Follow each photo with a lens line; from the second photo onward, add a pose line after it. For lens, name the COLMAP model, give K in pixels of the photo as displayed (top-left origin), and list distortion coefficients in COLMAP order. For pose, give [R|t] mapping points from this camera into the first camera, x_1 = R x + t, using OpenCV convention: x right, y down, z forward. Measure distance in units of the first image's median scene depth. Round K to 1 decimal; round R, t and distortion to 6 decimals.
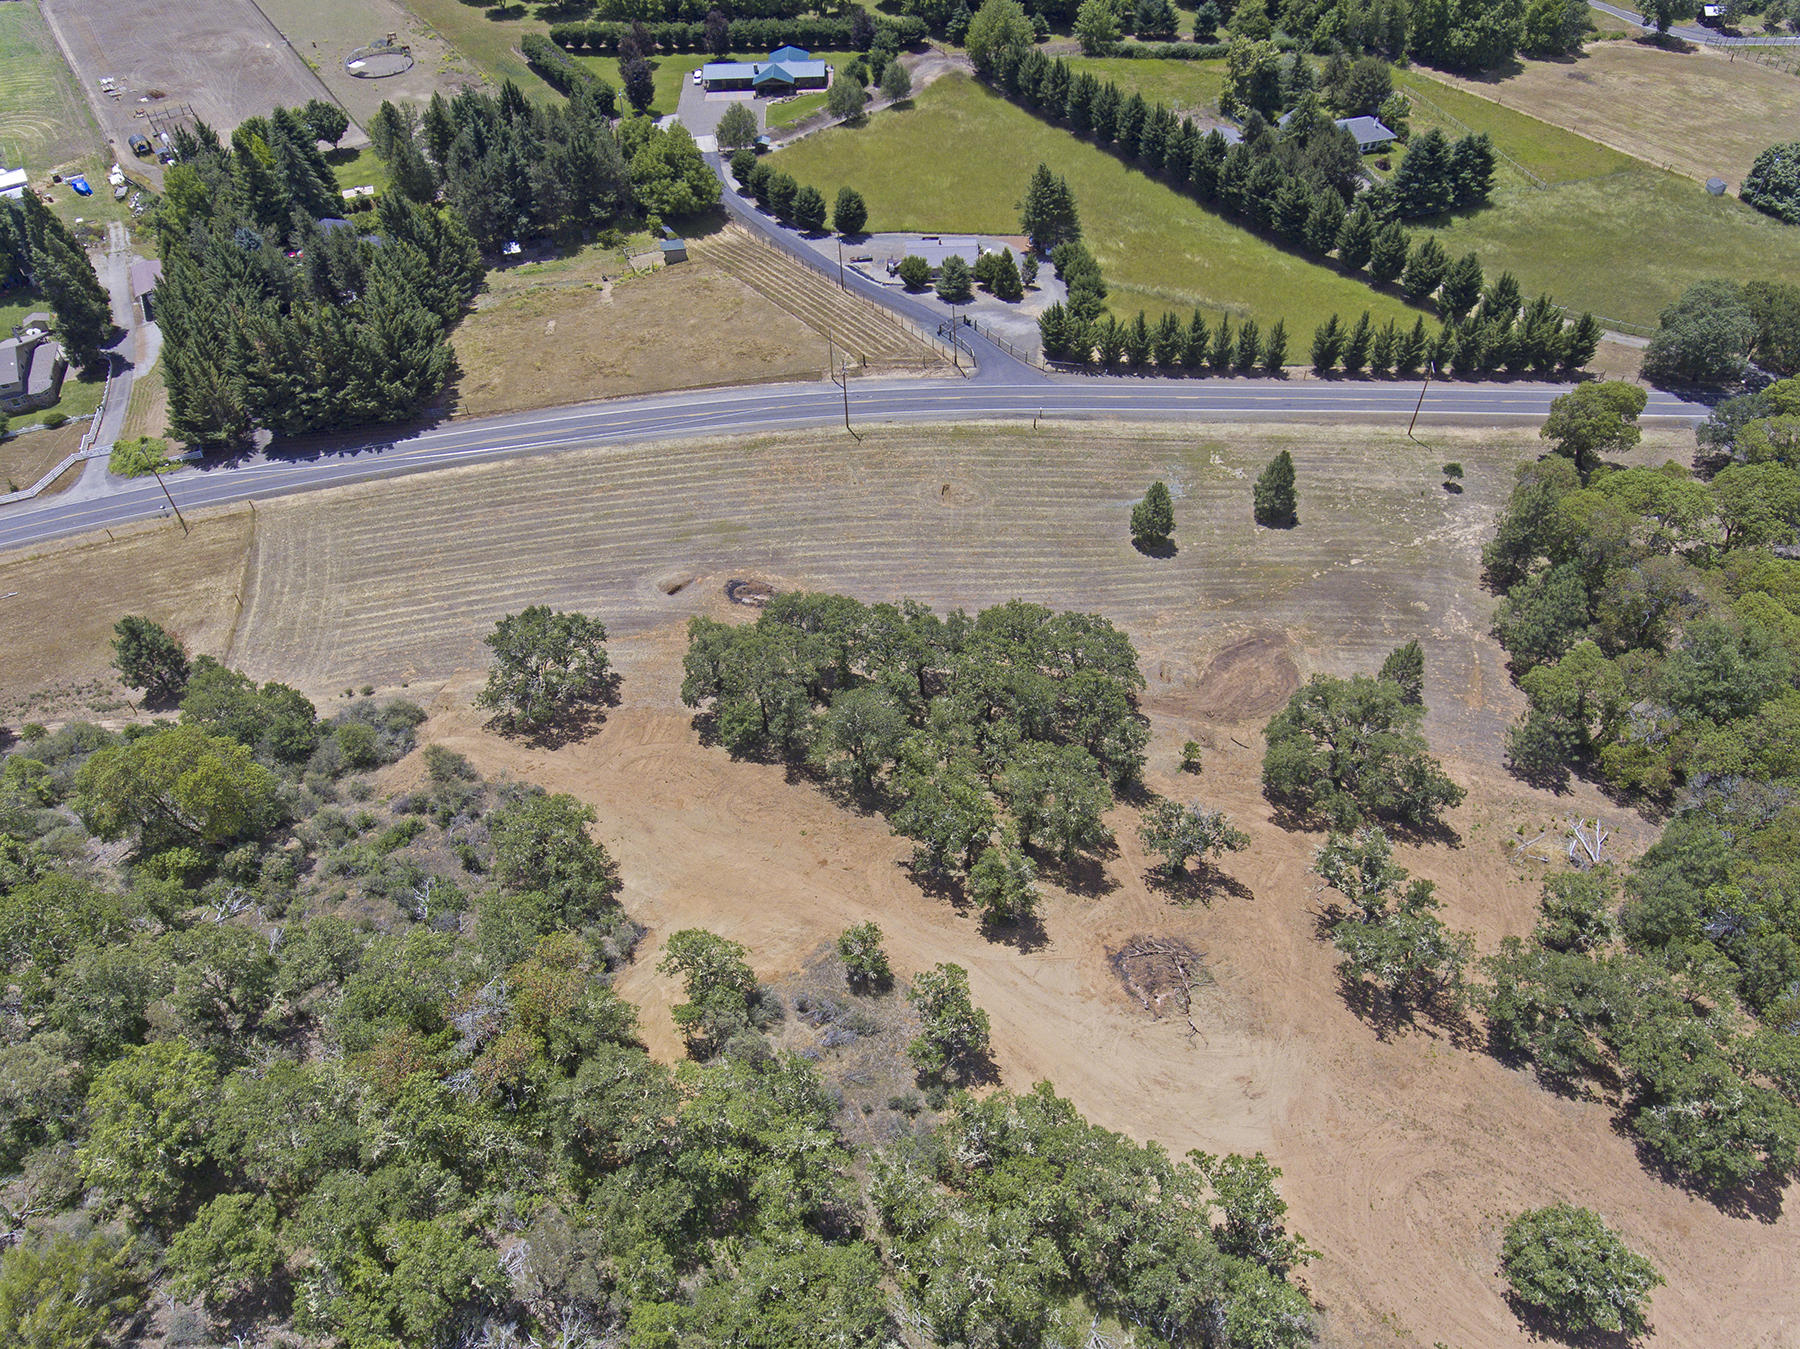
lens RADIAL K [[1238.0, 0, 869.0], [0, 1238.0, 686.9], [0, 0, 1]] dist [-0.036614, 0.028453]
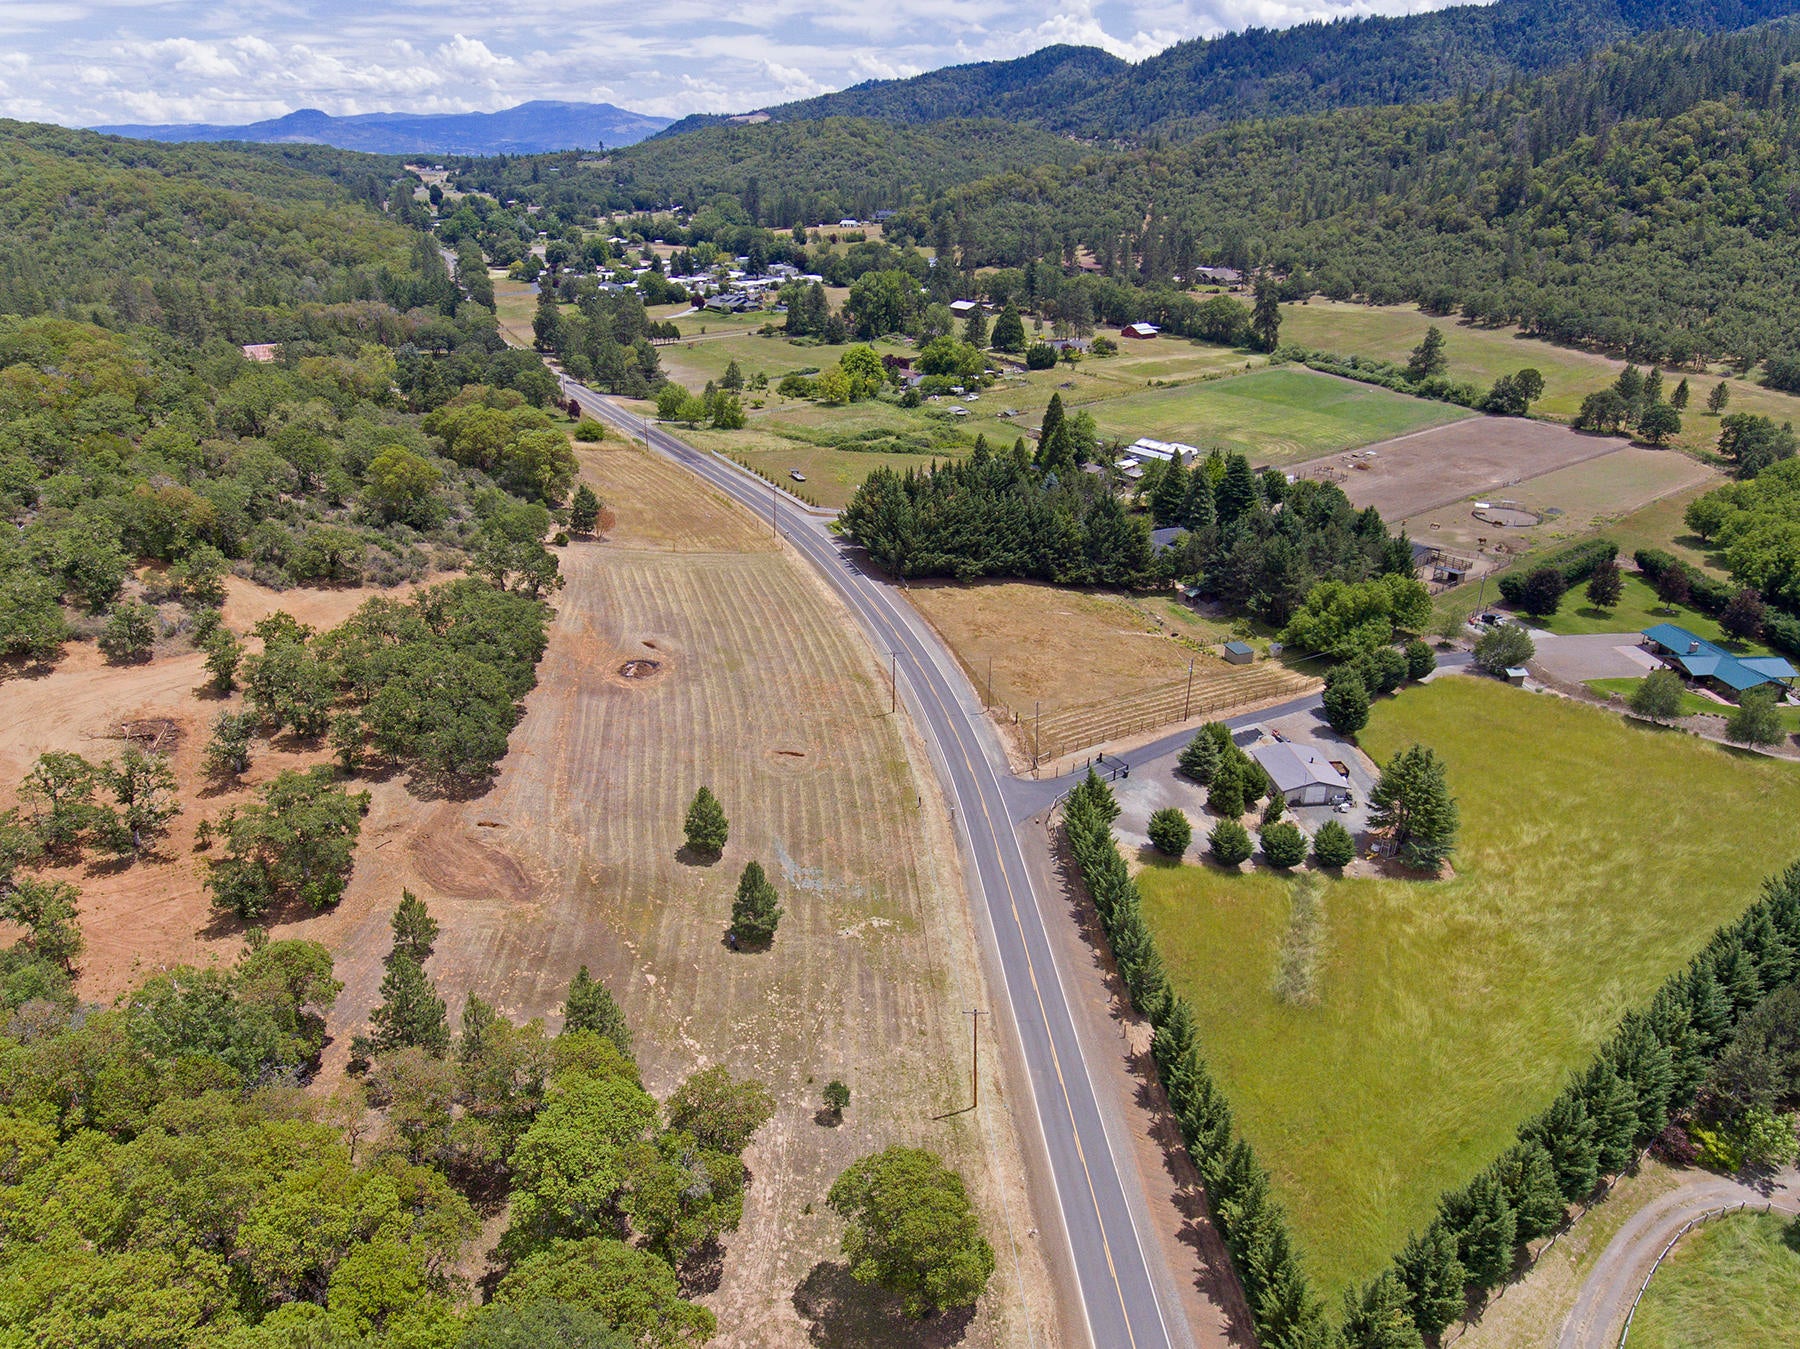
lens RADIAL K [[1238.0, 0, 869.0], [0, 1238.0, 686.9], [0, 0, 1]] dist [-0.036614, 0.028453]
pose [[0.073086, 0.434118, -0.897886, 1.084798], [-0.722821, 0.643361, 0.252222, -0.554822], [0.687159, 0.630578, 0.360810, 0.674177]]
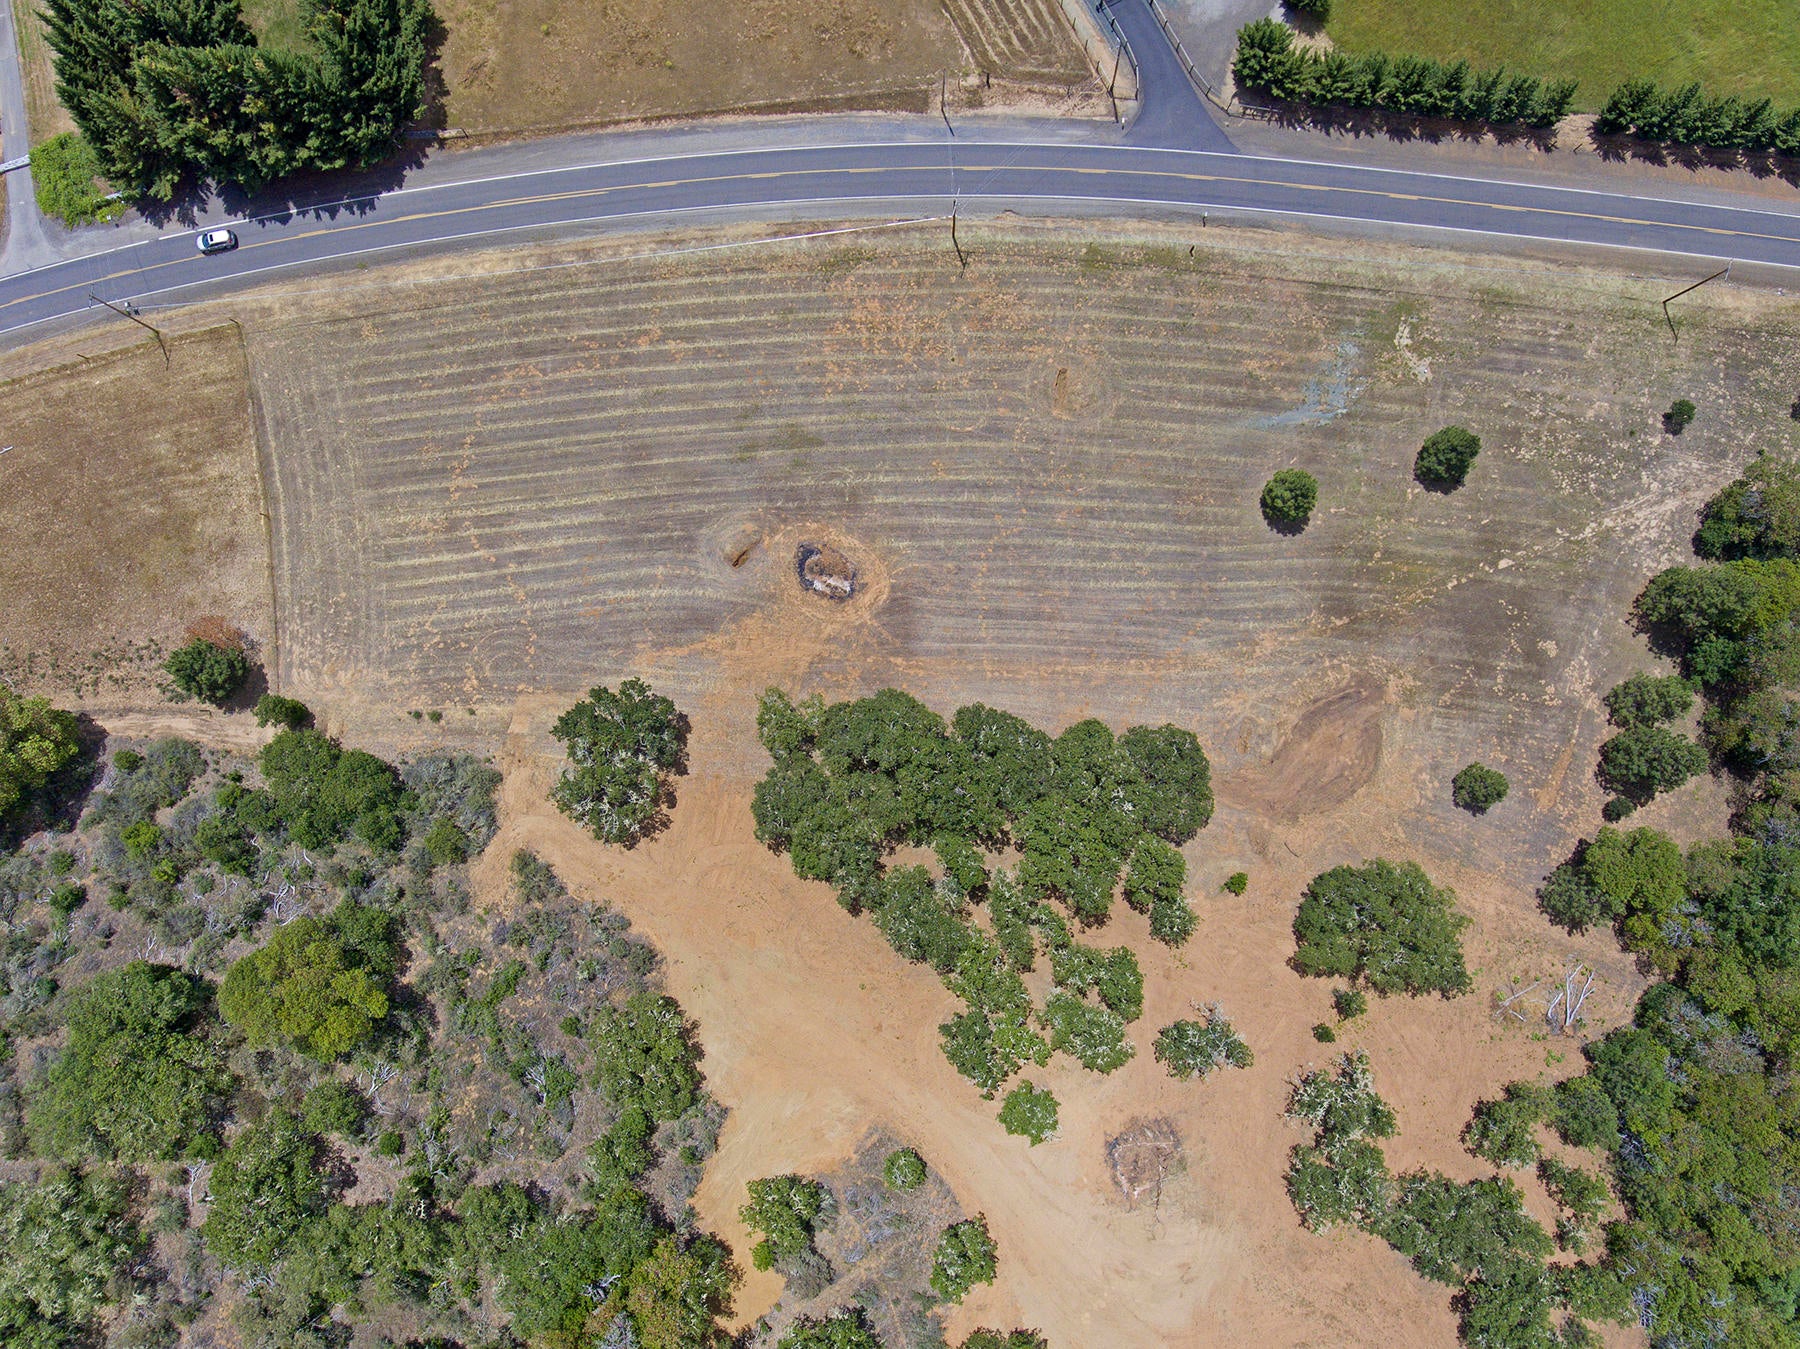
lens RADIAL K [[1238.0, 0, 869.0], [0, 1238.0, 686.9], [0, 0, 1]] dist [-0.036614, 0.028453]
pose [[0.996064, 0.088498, -0.004882, -0.047887], [-0.061783, 0.732766, 0.677670, -0.609907], [0.063550, -0.674701, 0.735350, 0.263537]]
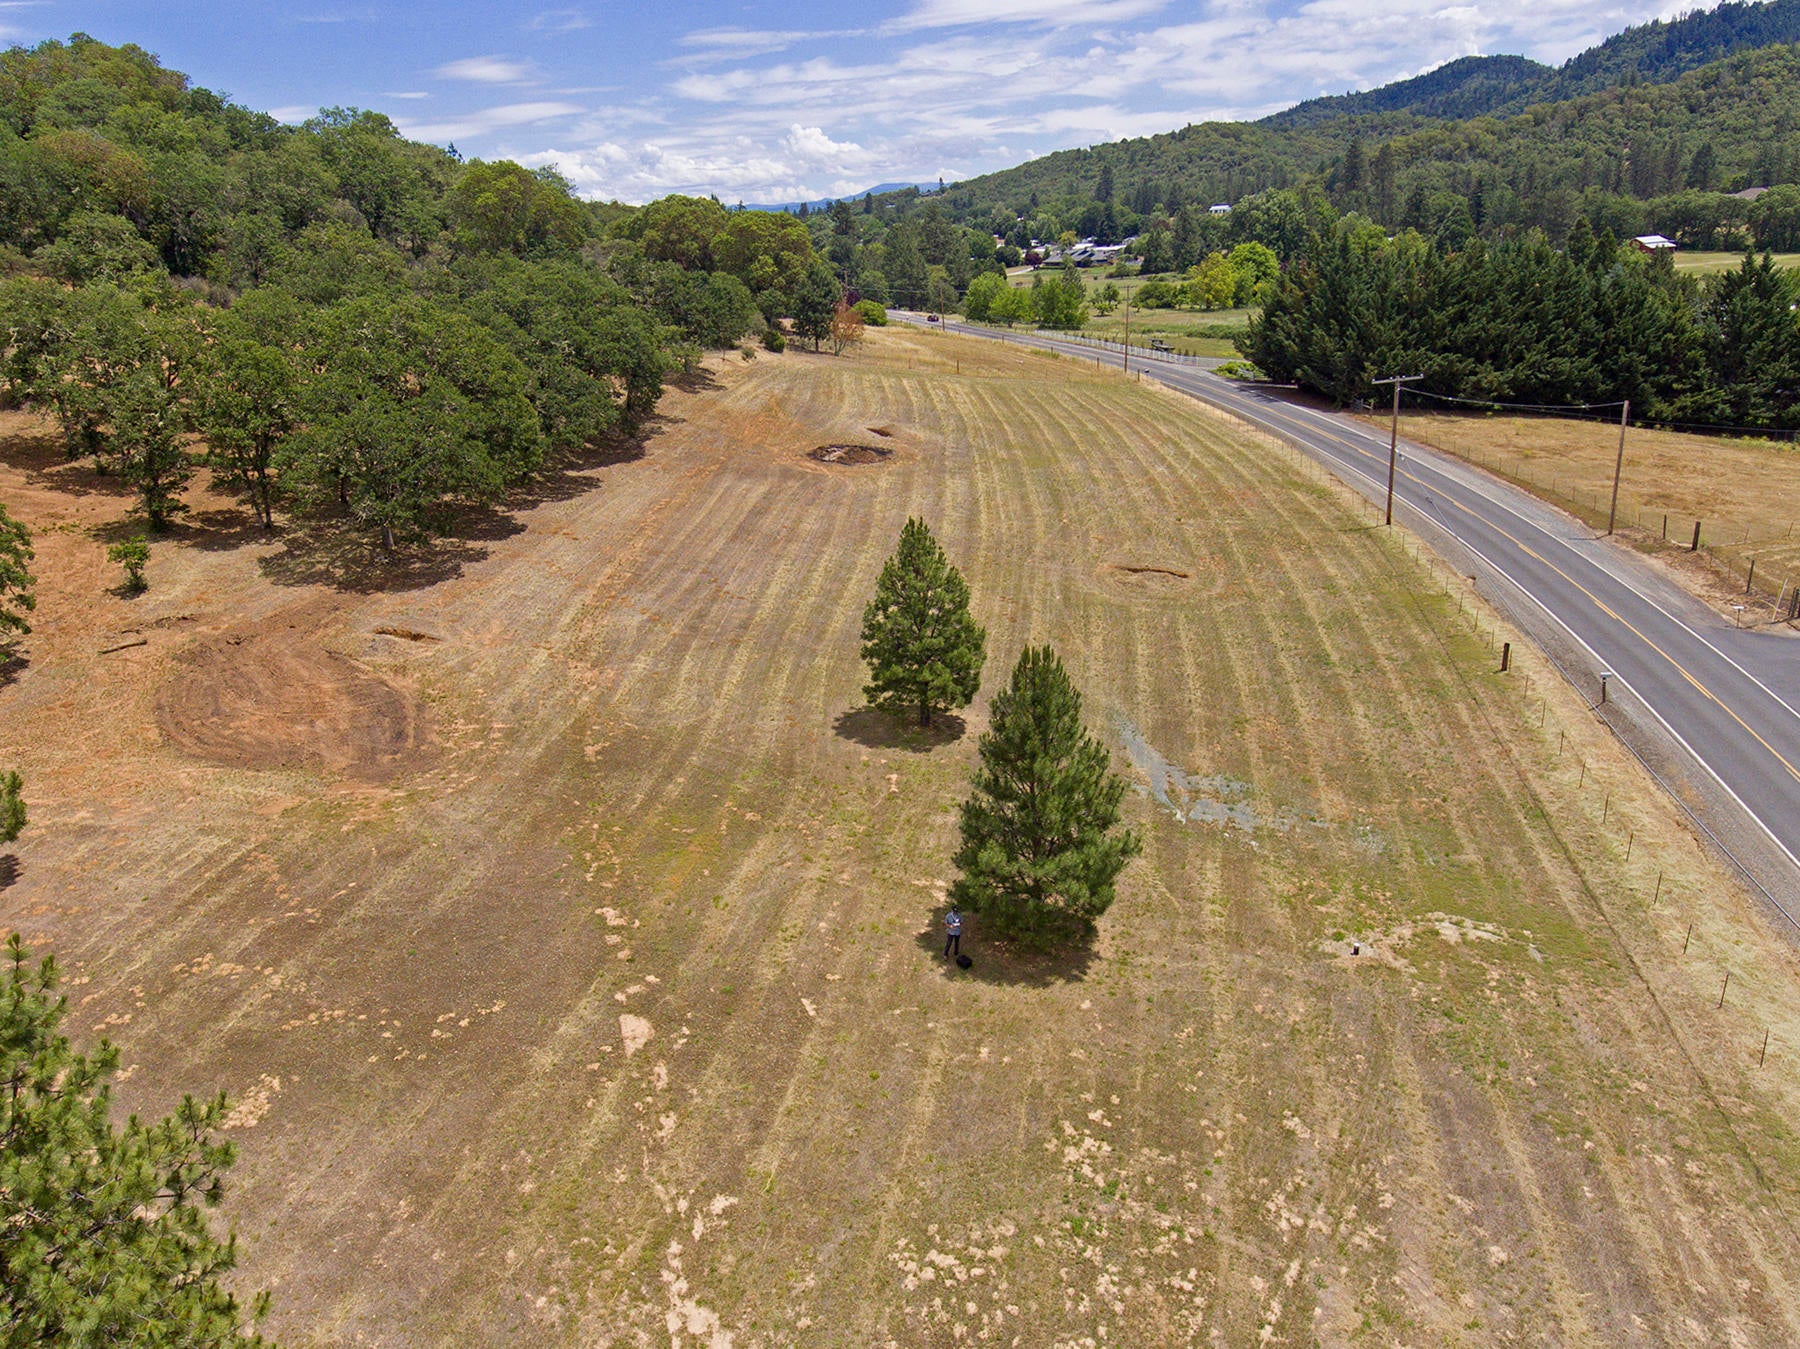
lens RADIAL K [[1356.2, 0, 887.8], [0, 1356.2, 646.9], [0, 0, 1]] dist [-0.032402, 0.039774]
pose [[-0.164268, 0.332526, -0.928678, 0.599539], [-0.673418, 0.650131, 0.351905, -0.269230], [0.720780, 0.683195, 0.117133, 0.960400]]
